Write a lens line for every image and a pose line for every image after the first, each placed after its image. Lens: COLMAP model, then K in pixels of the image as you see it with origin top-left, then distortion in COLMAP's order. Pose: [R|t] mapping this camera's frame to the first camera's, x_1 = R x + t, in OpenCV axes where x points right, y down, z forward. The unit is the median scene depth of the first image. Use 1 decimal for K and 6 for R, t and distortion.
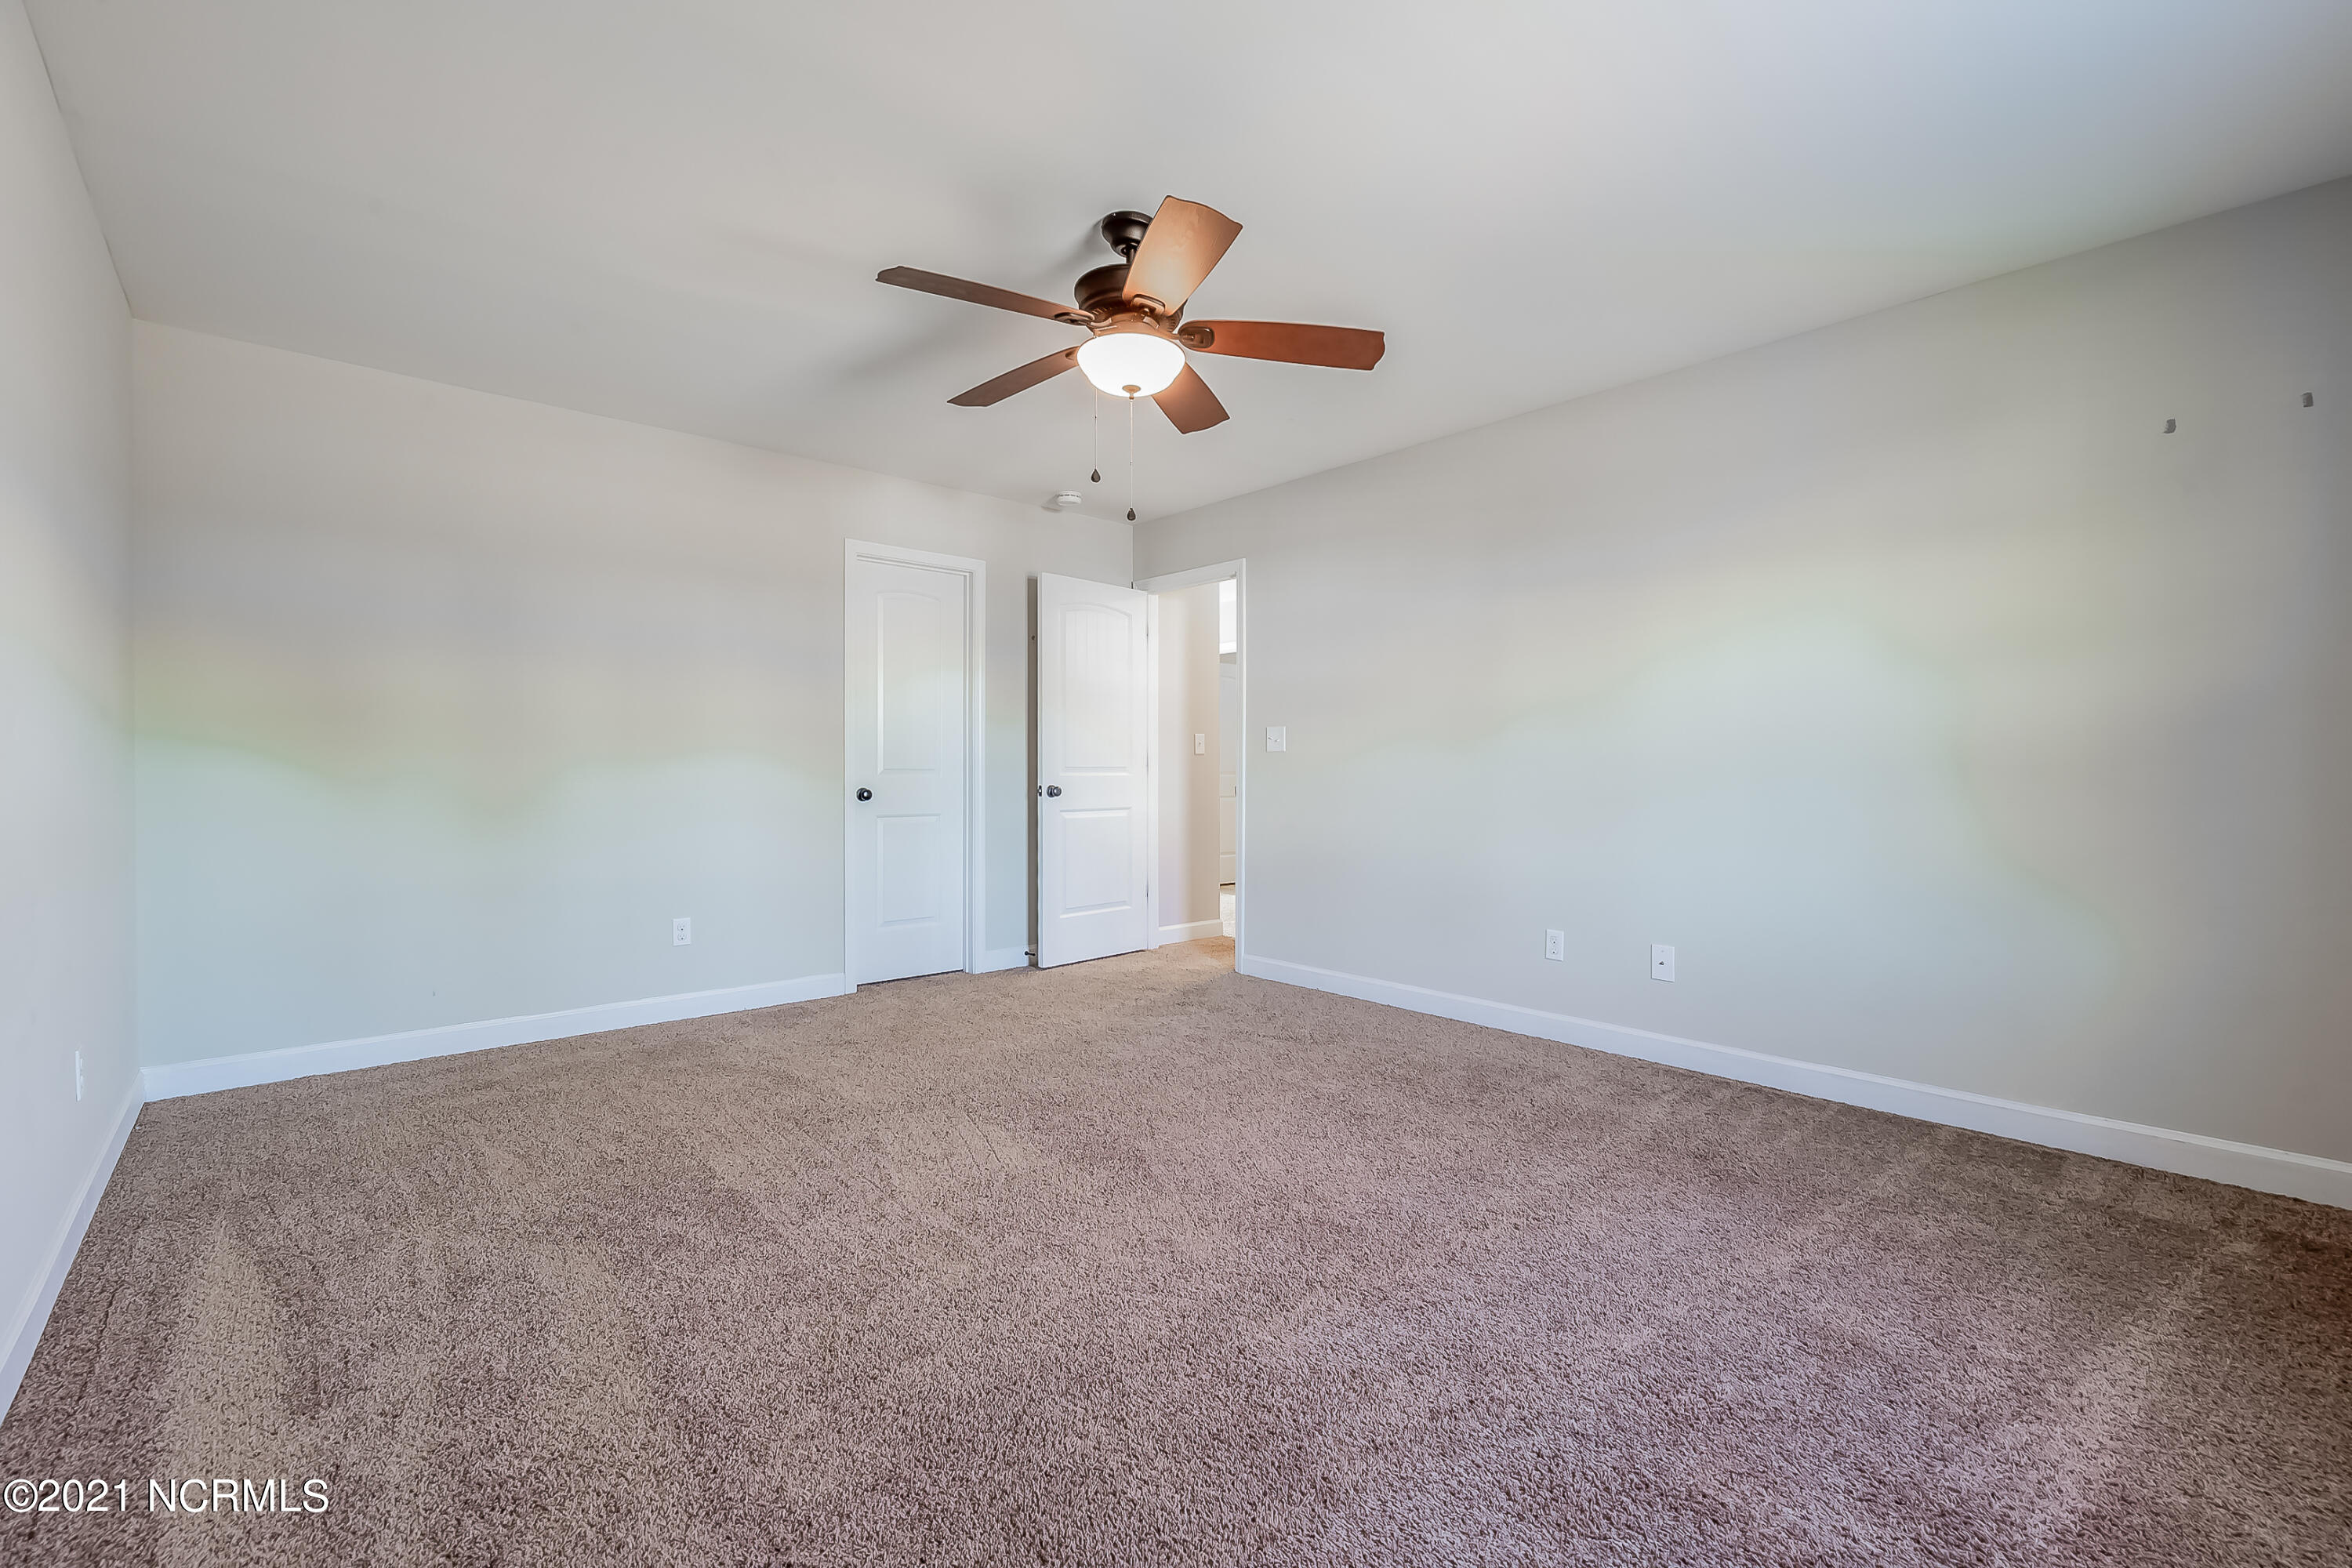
lens RADIAL K [[992.6, 0, 1181.4], [0, 992.6, 773.9], [0, 0, 1]] dist [0.002196, 0.000009]
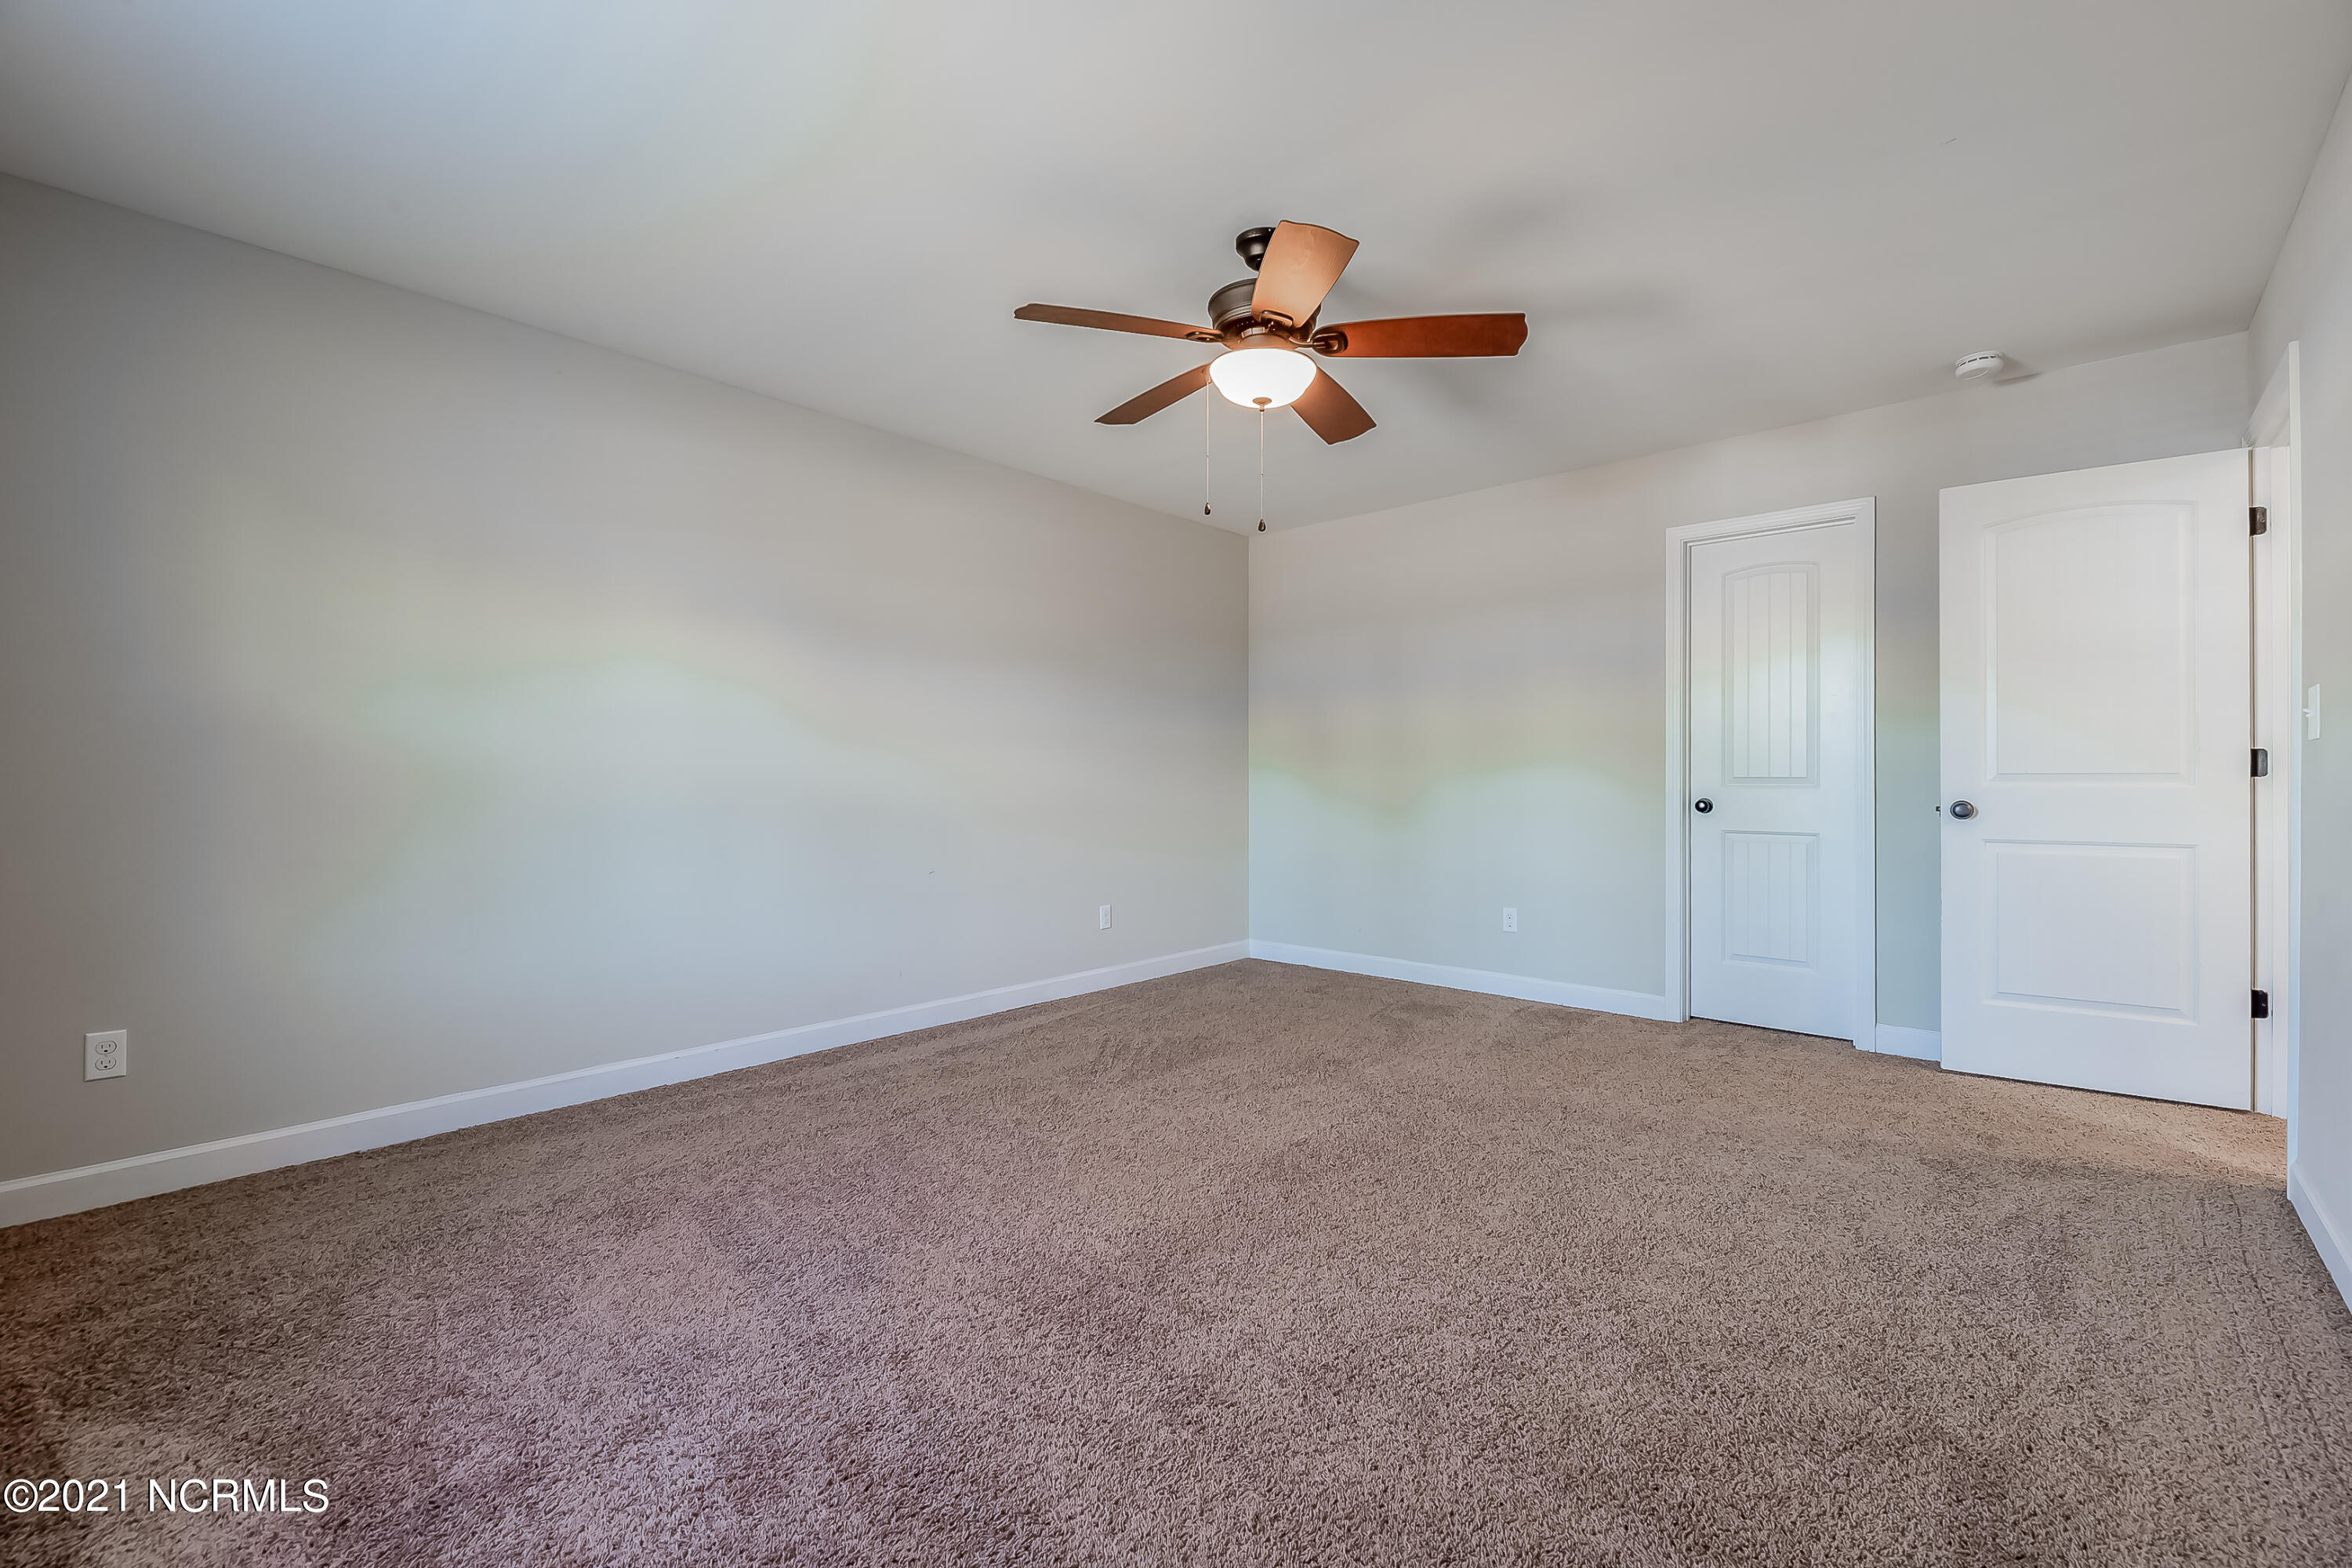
lens RADIAL K [[992.6, 0, 1169.4], [0, 992.6, 785.0], [0, 0, 1]] dist [0.002196, 0.000009]
pose [[0.096012, 0.006031, -0.995362, 0.550472], [-0.003550, 0.999977, 0.005717, -0.001924], [0.995374, 0.002984, 0.096031, 0.456861]]
